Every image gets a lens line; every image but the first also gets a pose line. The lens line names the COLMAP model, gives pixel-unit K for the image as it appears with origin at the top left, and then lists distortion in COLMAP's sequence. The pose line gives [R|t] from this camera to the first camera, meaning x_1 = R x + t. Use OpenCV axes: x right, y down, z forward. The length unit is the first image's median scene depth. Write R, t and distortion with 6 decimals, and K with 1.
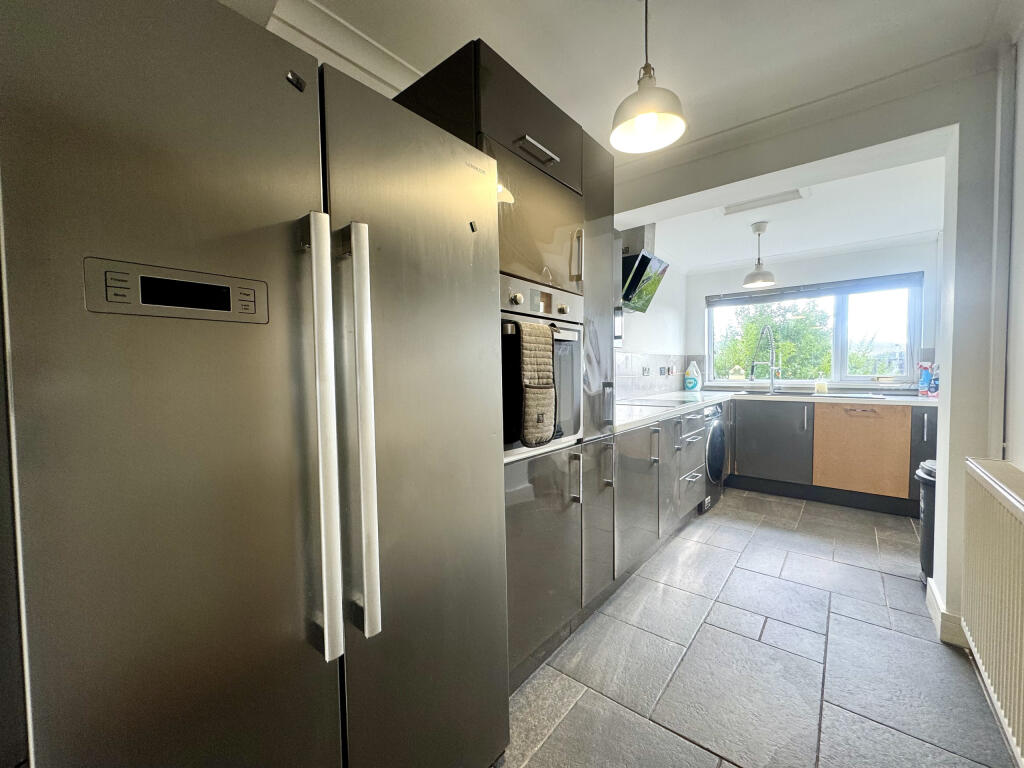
lens RADIAL K [[406.4, 0, 510.6], [0, 406.4, 383.7], [0, 0, 1]] dist [-0.004013, -0.000289]
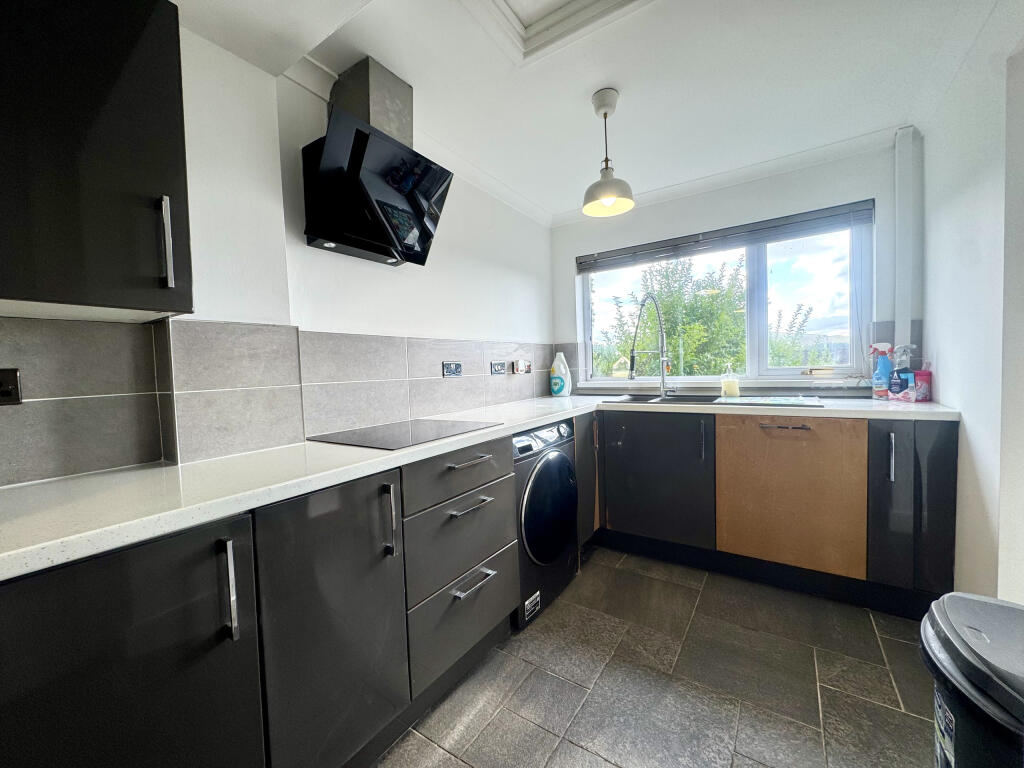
lens RADIAL K [[406.4, 0, 514.3], [0, 406.4, 384.1], [0, 0, 1]] dist [-0.004013, -0.000289]
pose [[0.993729, -0.028327, 0.108169, 0.369145], [0.028081, 0.999598, 0.003791, -0.008303], [-0.108233, -0.000730, 0.994125, 0.411681]]
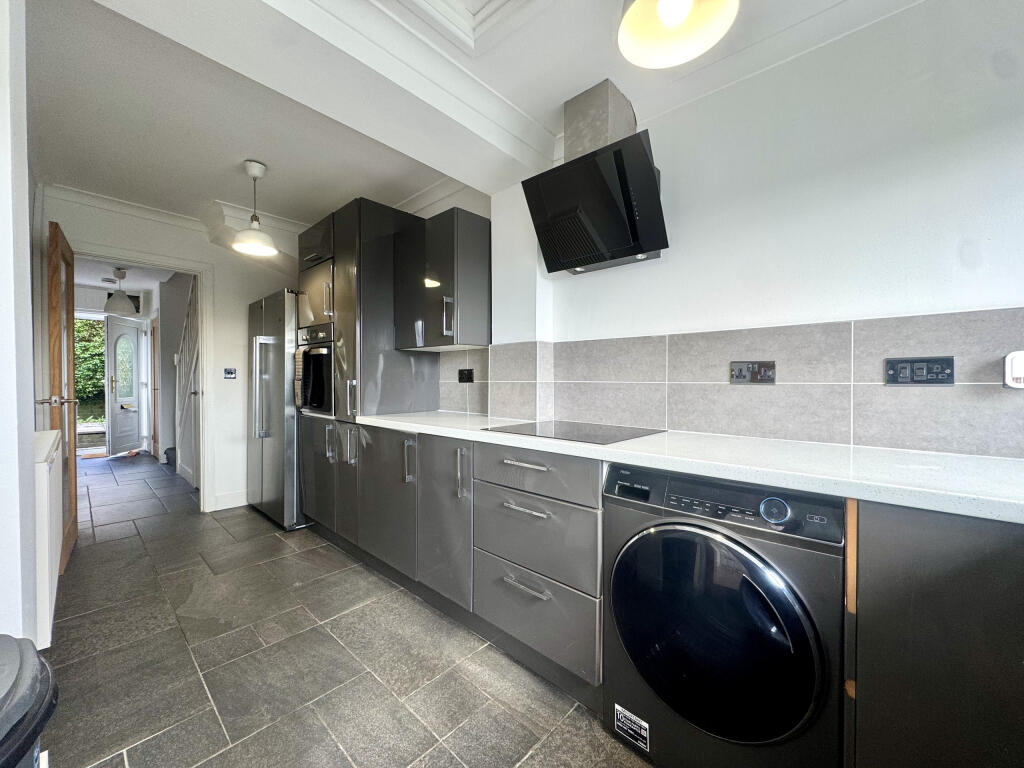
lens RADIAL K [[406.4, 0, 511.1], [0, 406.4, 384.8], [0, 0, 1]] dist [-0.004013, -0.000289]
pose [[-0.057786, 0.024338, -0.998032, 0.783844], [-0.036447, 0.998985, 0.026471, -0.020919], [0.997663, 0.037905, -0.056840, 0.829210]]
